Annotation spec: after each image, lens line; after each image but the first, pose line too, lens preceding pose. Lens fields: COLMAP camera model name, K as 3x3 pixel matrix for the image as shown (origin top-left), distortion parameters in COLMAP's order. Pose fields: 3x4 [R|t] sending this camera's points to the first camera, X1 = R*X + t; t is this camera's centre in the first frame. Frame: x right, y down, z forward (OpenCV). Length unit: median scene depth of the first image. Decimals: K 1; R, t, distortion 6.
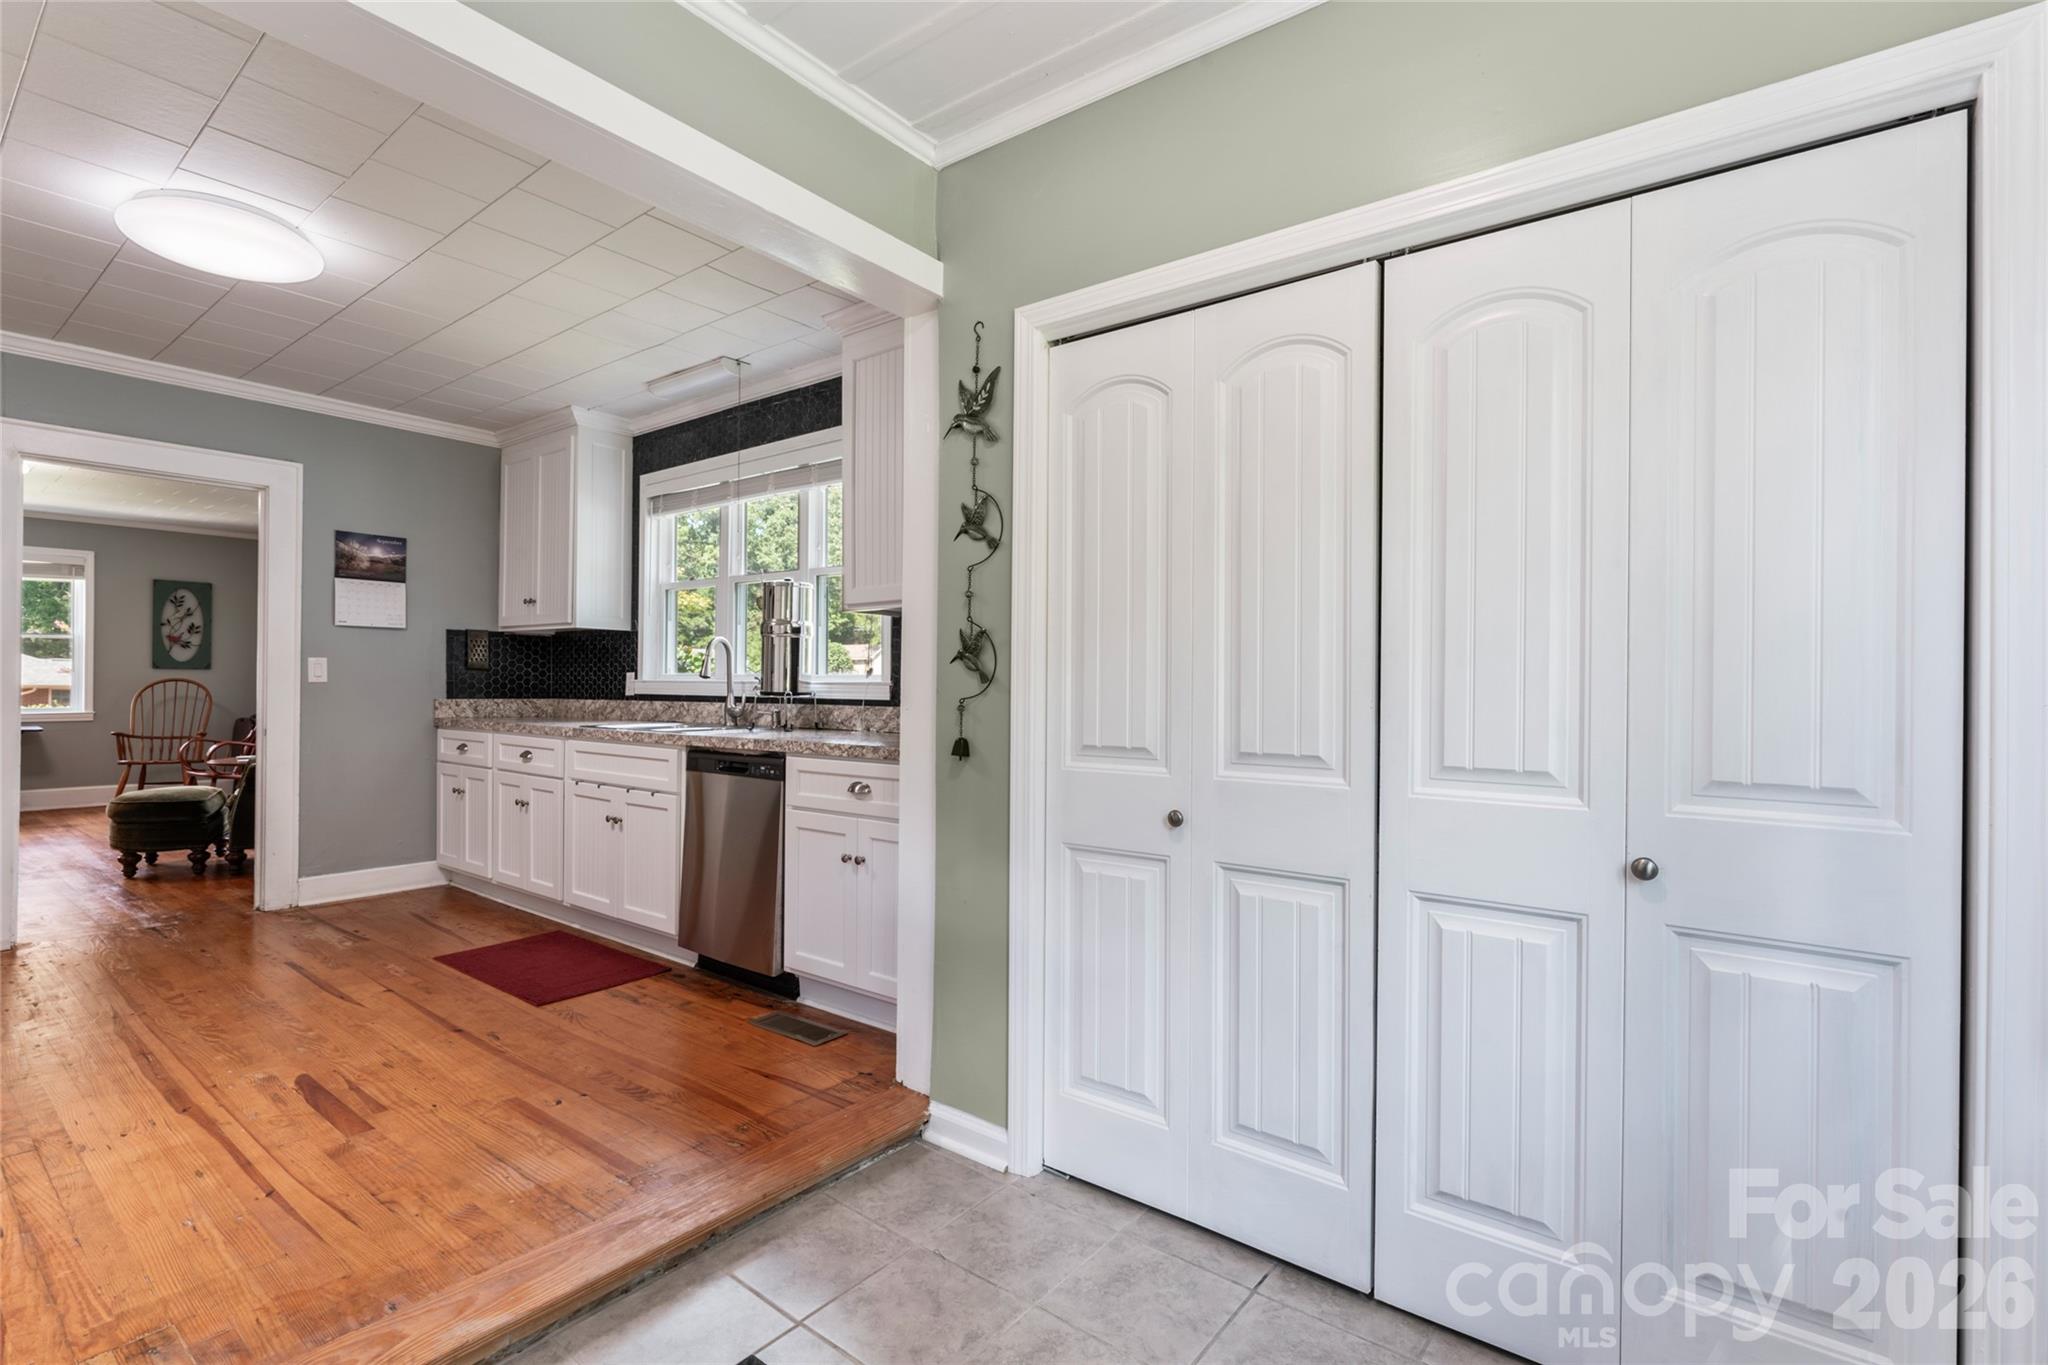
lens RADIAL K [[933.2, 0, 1022.9], [0, 933.2, 683.6], [0, 0, 1]] dist [-0.001484, -0.000182]
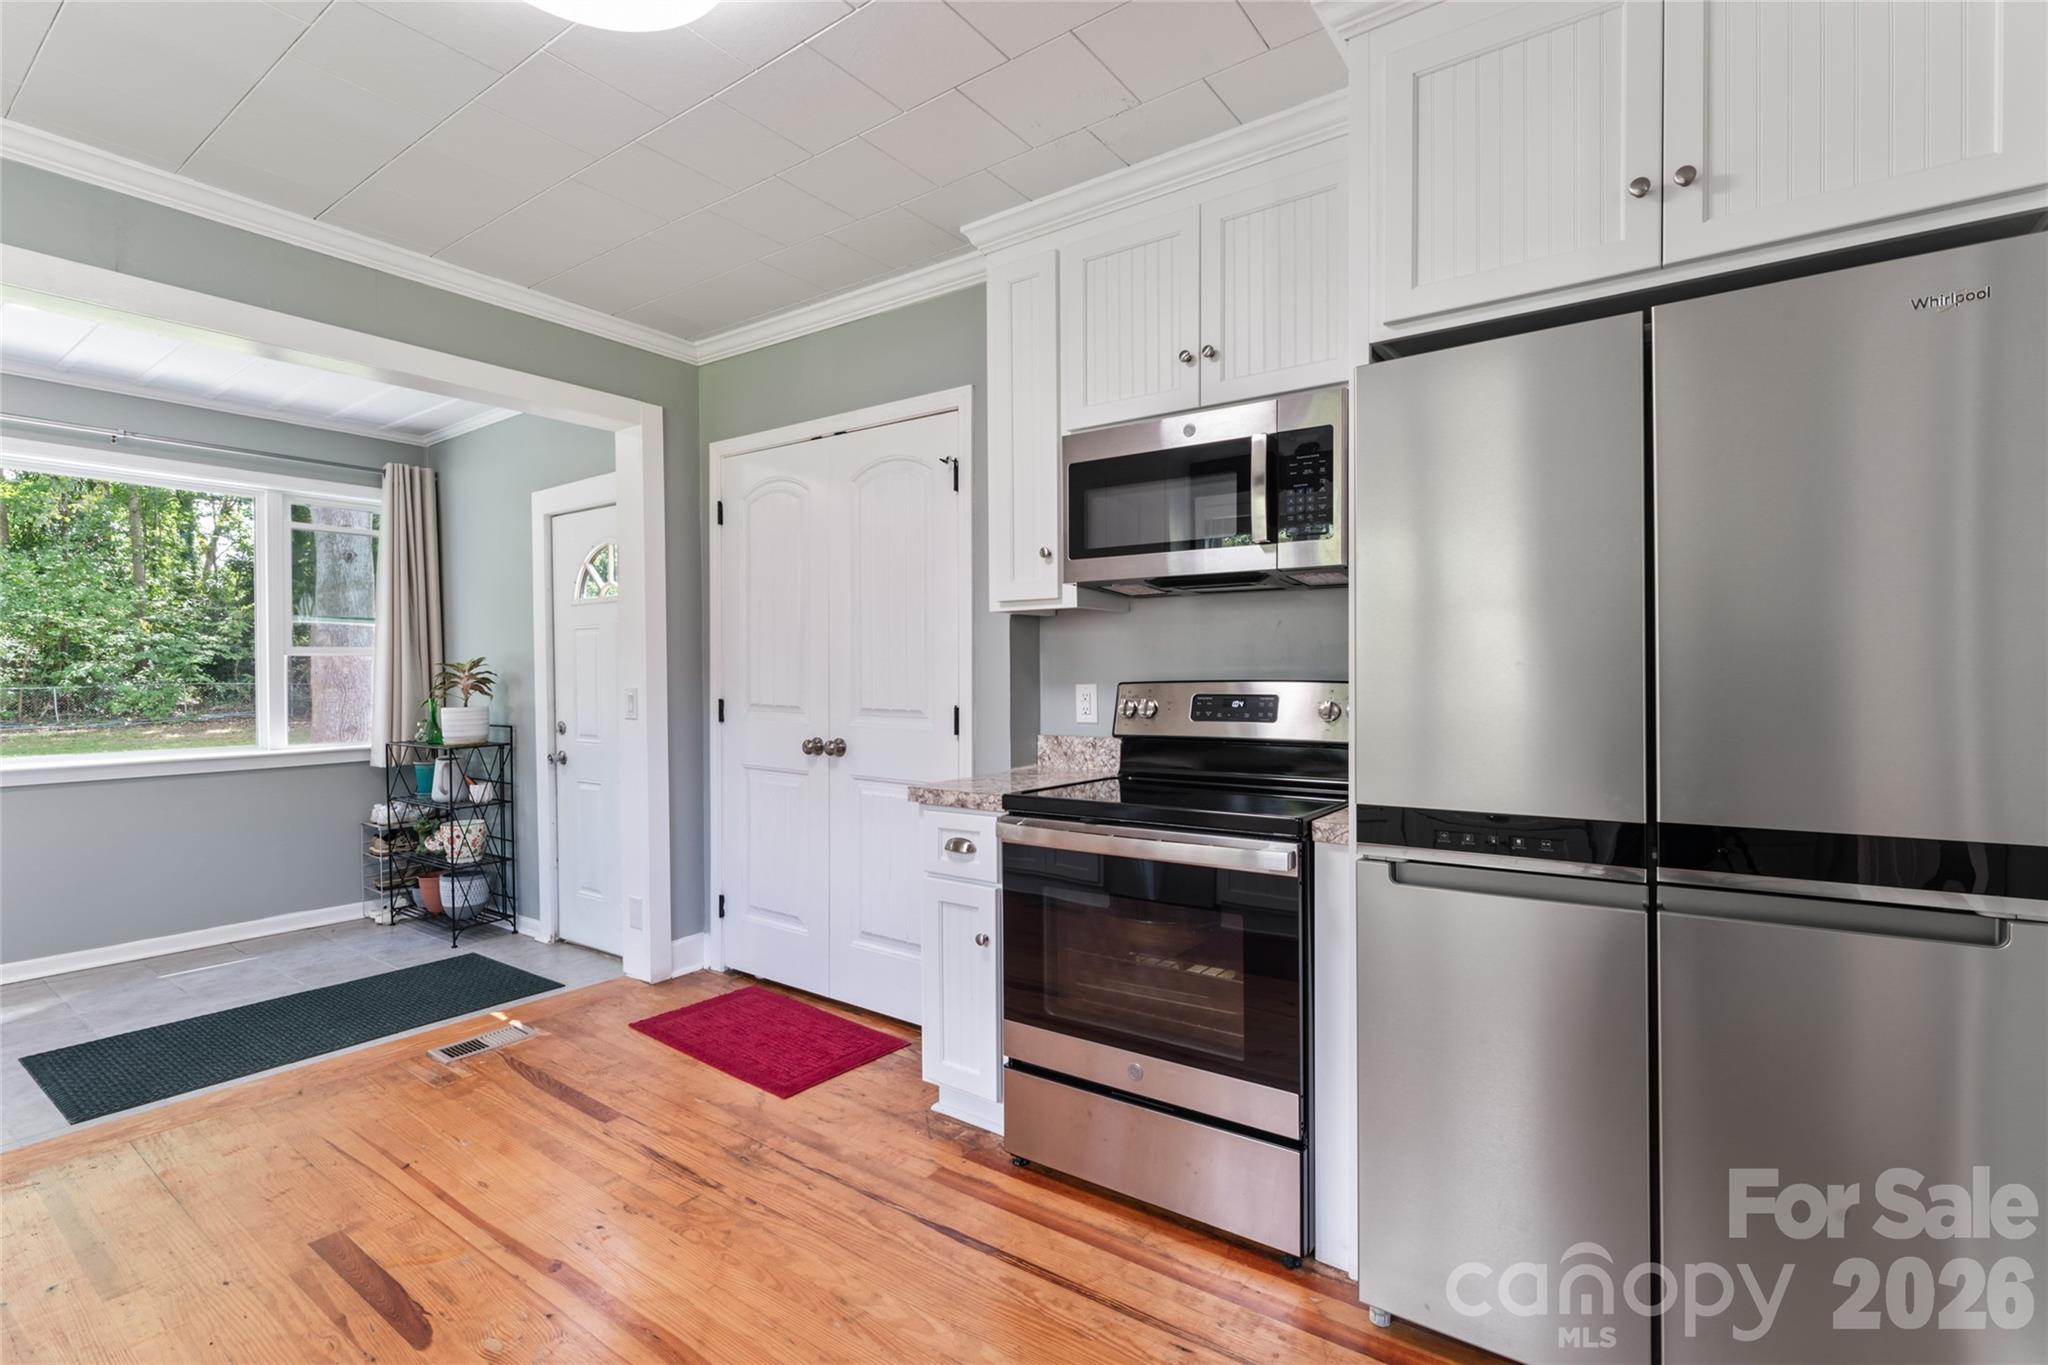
lens RADIAL K [[933.2, 0, 1026.3], [0, 933.2, 678.0], [0, 0, 1]] dist [-0.001484, -0.000182]
pose [[-0.999205, 0.000839, -0.039849, -0.749581], [0.000564, 0.999976, 0.006917, -0.023568], [0.039854, 0.006889, -0.999182, 1.065838]]
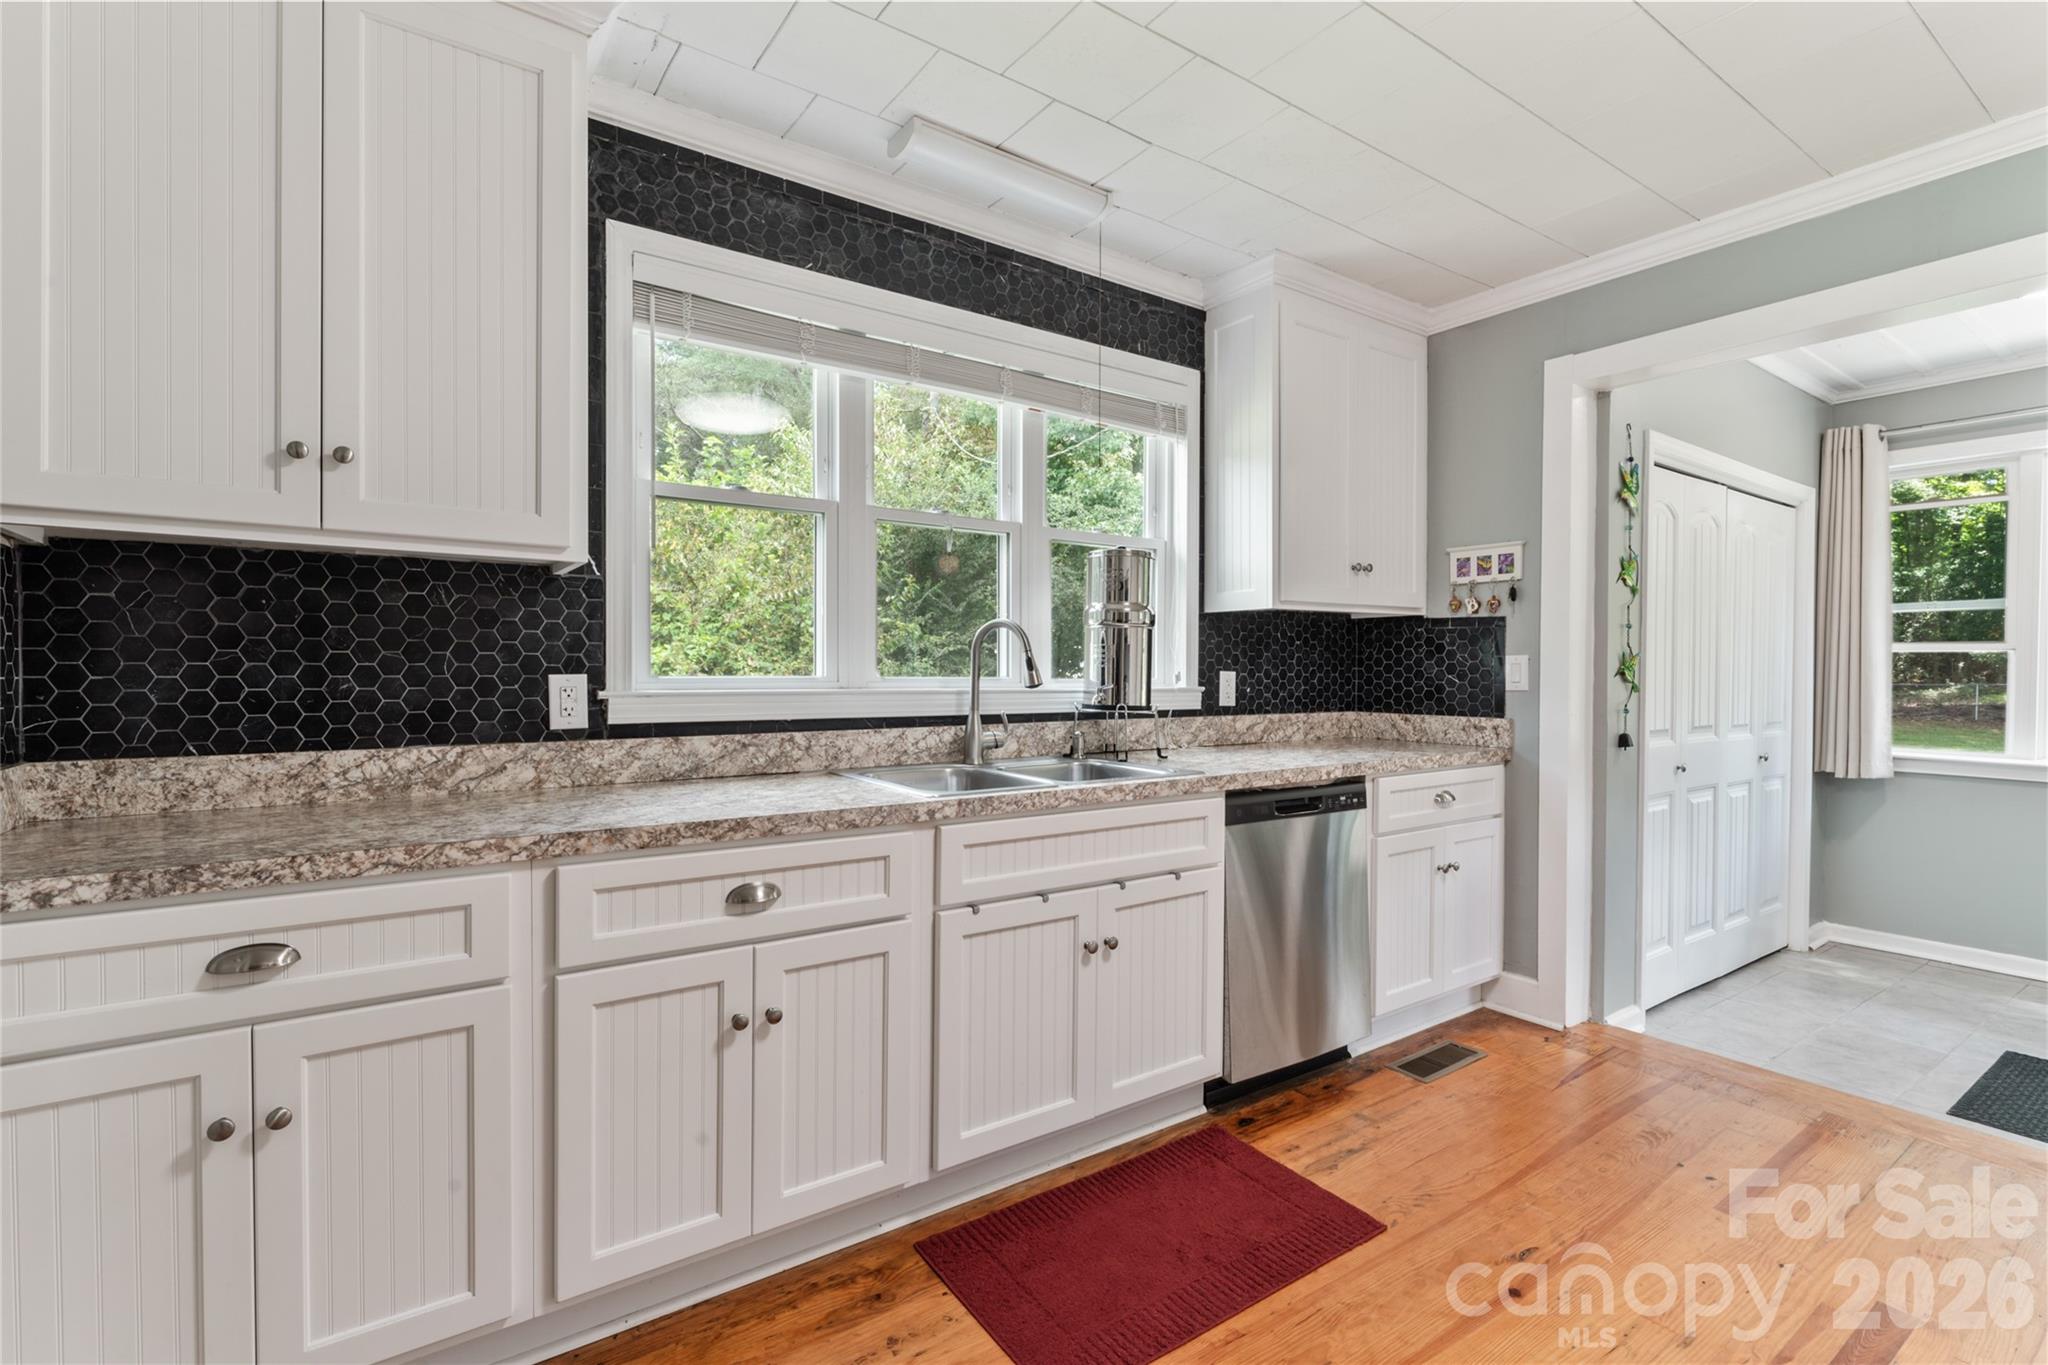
lens RADIAL K [[933.2, 0, 1032.2], [0, 933.2, 681.3], [0, 0, 1]] dist [-0.001484, -0.000182]
pose [[0.297988, -0.018668, 0.954387, -0.924909], [-0.004758, 0.999767, 0.021041, -0.023001], [-0.954558, -0.010811, 0.297830, 0.822071]]
